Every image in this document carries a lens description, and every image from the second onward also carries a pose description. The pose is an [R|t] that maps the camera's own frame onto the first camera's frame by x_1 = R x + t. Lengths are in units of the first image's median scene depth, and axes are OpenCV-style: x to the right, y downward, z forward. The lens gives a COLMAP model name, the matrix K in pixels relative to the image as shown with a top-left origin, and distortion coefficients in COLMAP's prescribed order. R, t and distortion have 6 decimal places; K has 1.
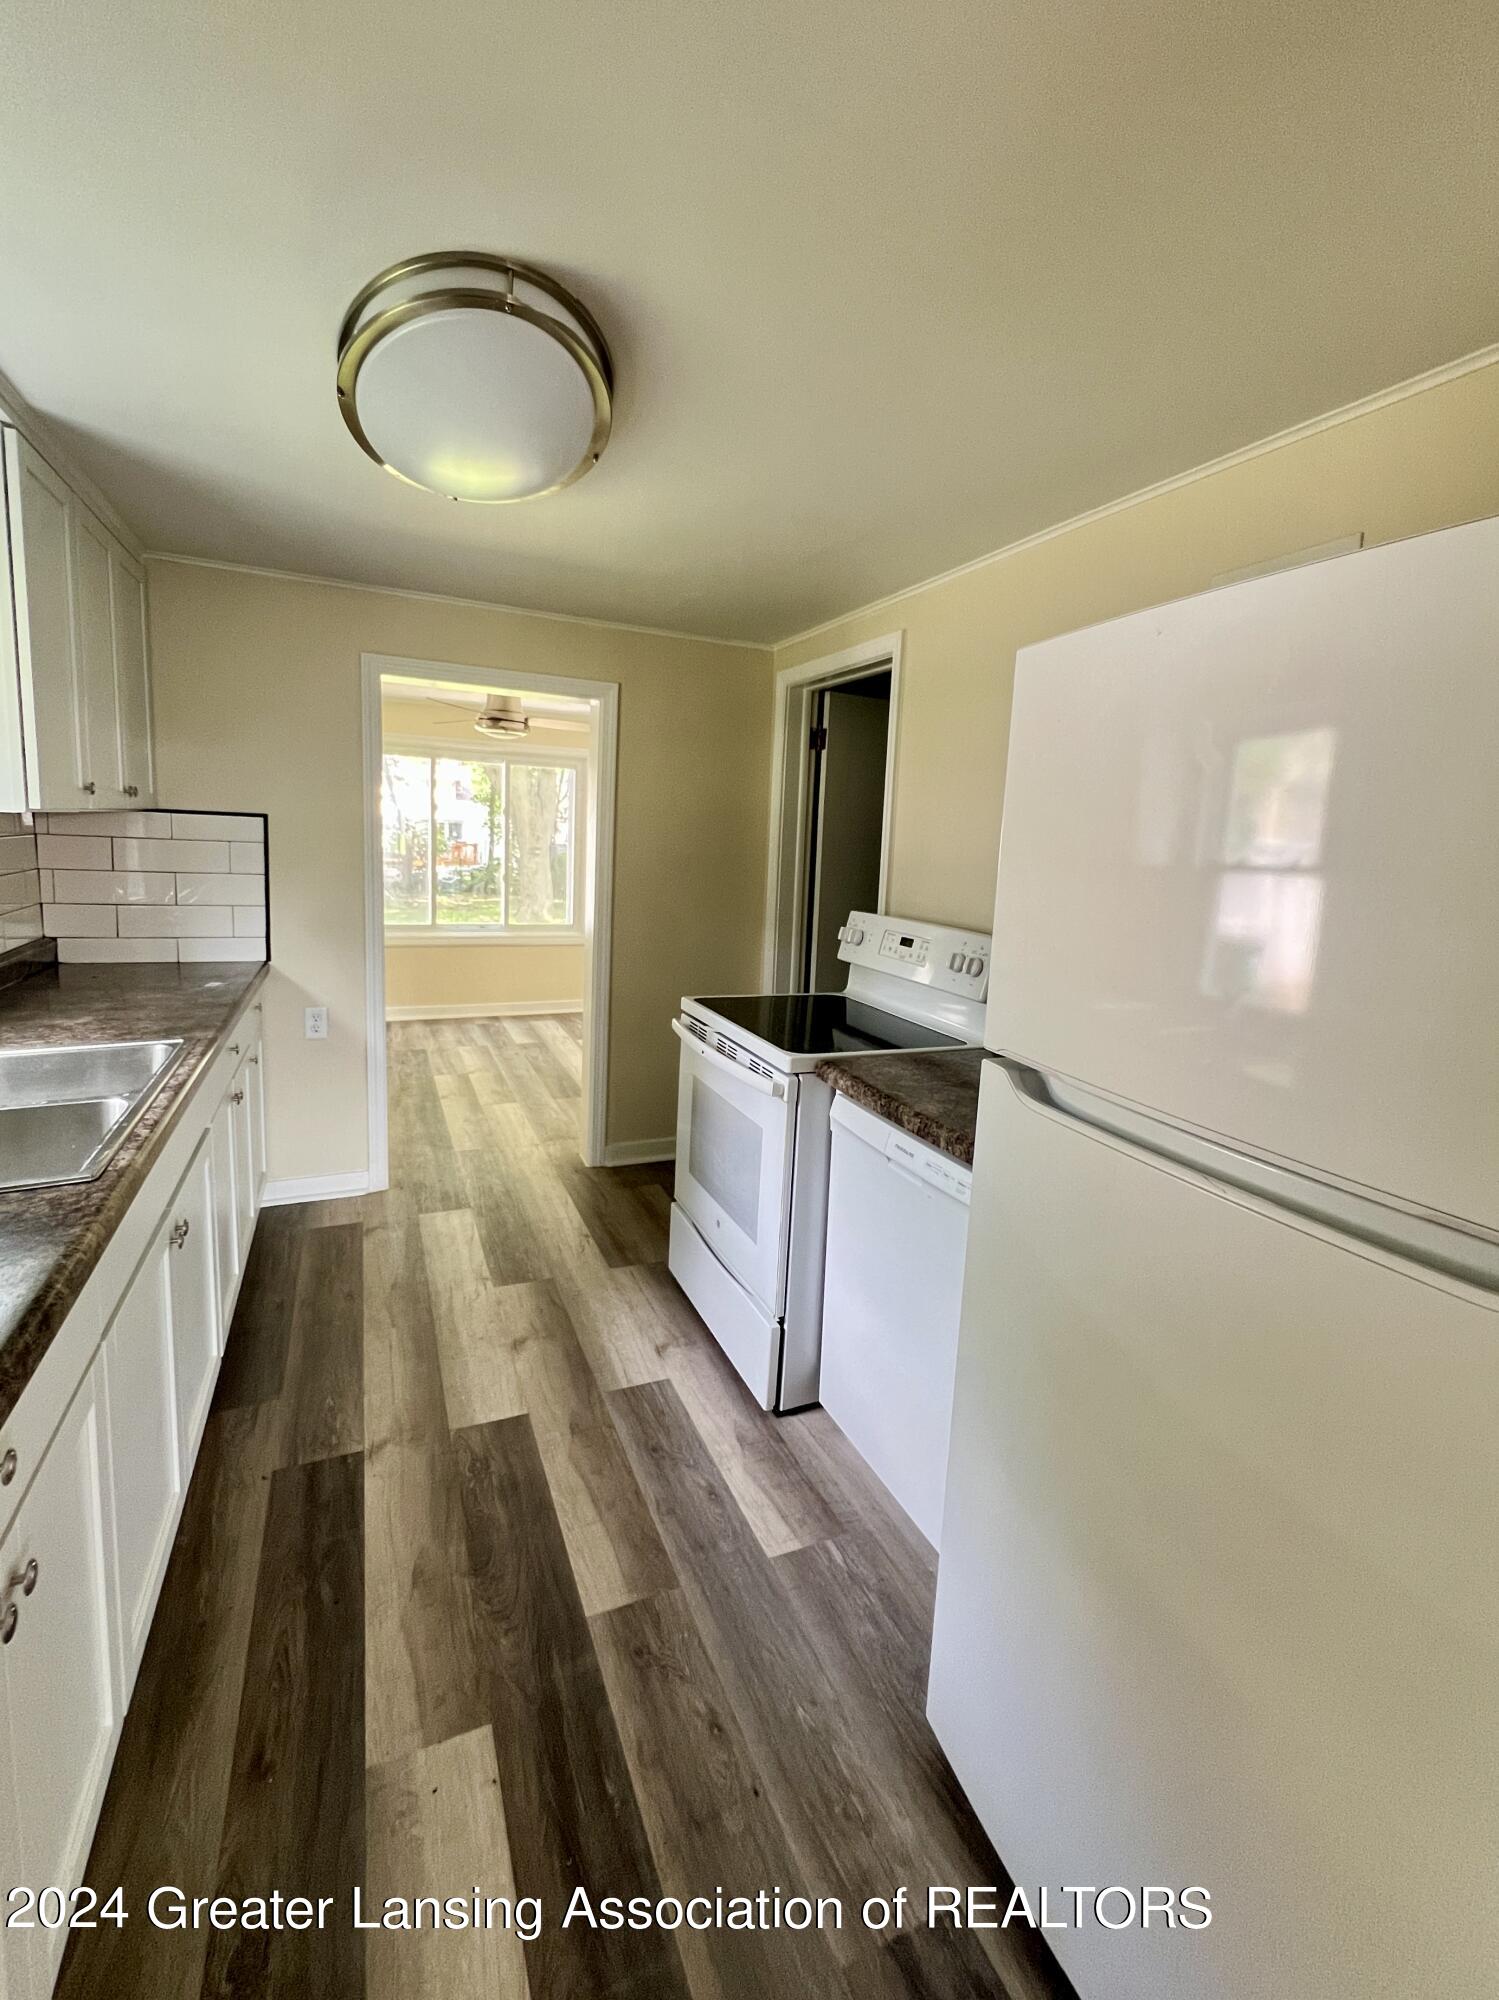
lens RADIAL K [[877.7, 0, 750.2], [0, 877.7, 978.1], [0, 0, 1]] dist [0.001063, 0.000739]
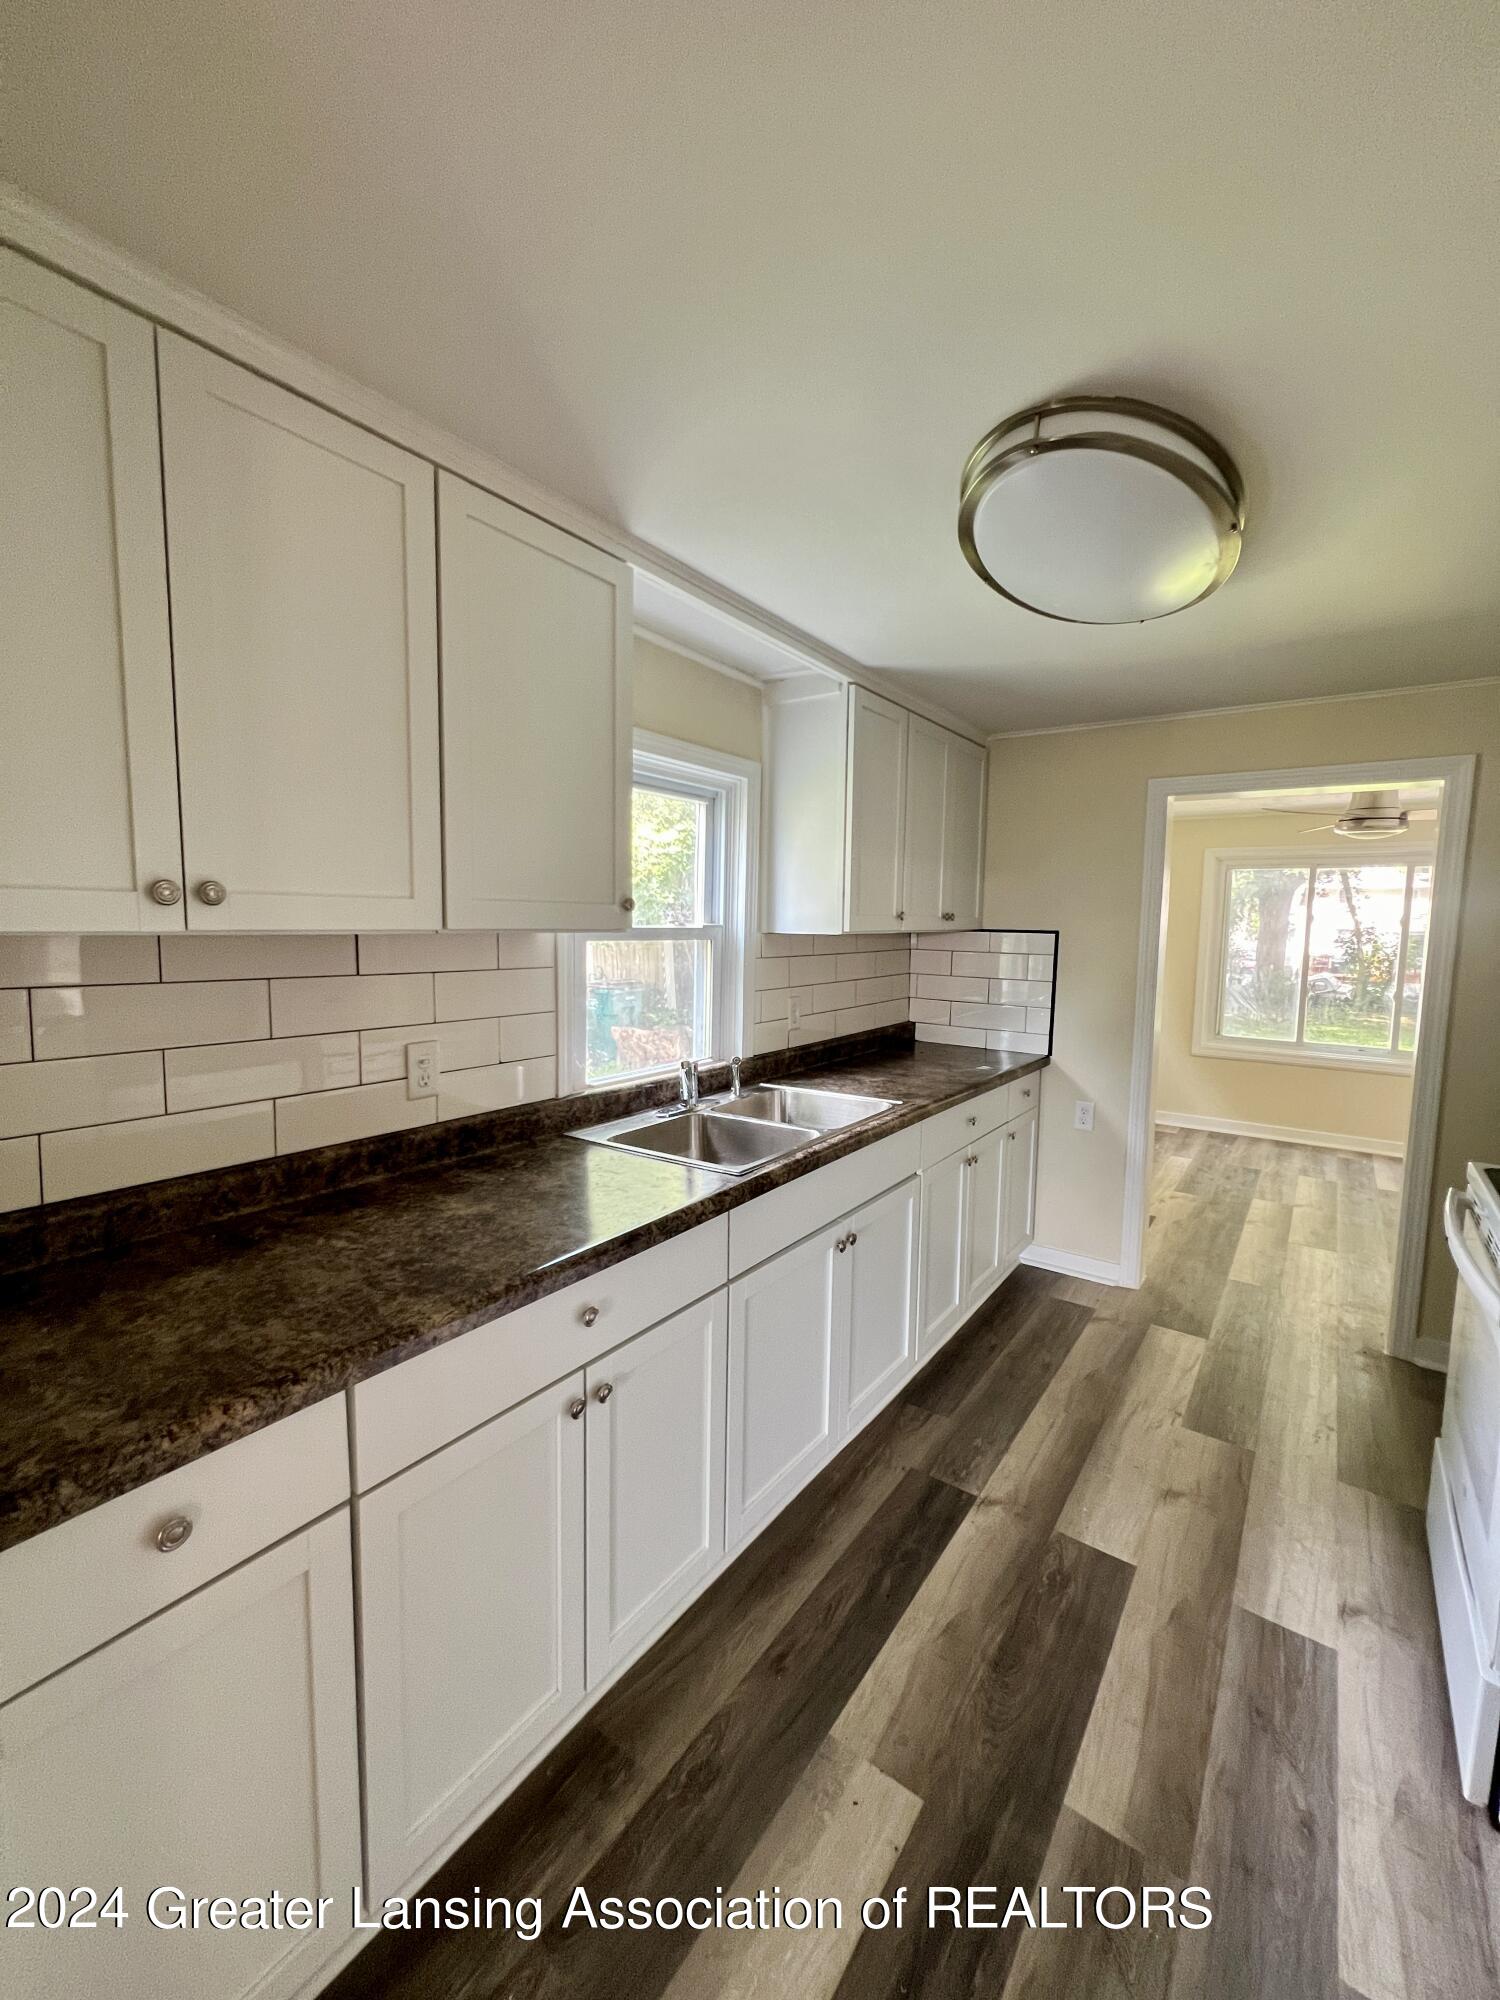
lens RADIAL K [[802.2, 0, 747.7], [0, 802.2, 1004.5], [0, 0, 1]] dist [0.000886, 0.000821]
pose [[0.499606, 0.049079, -0.864861, 0.216320], [-0.131404, 0.991134, -0.019664, -0.015782], [0.856228, 0.123471, 0.501626, 0.140765]]
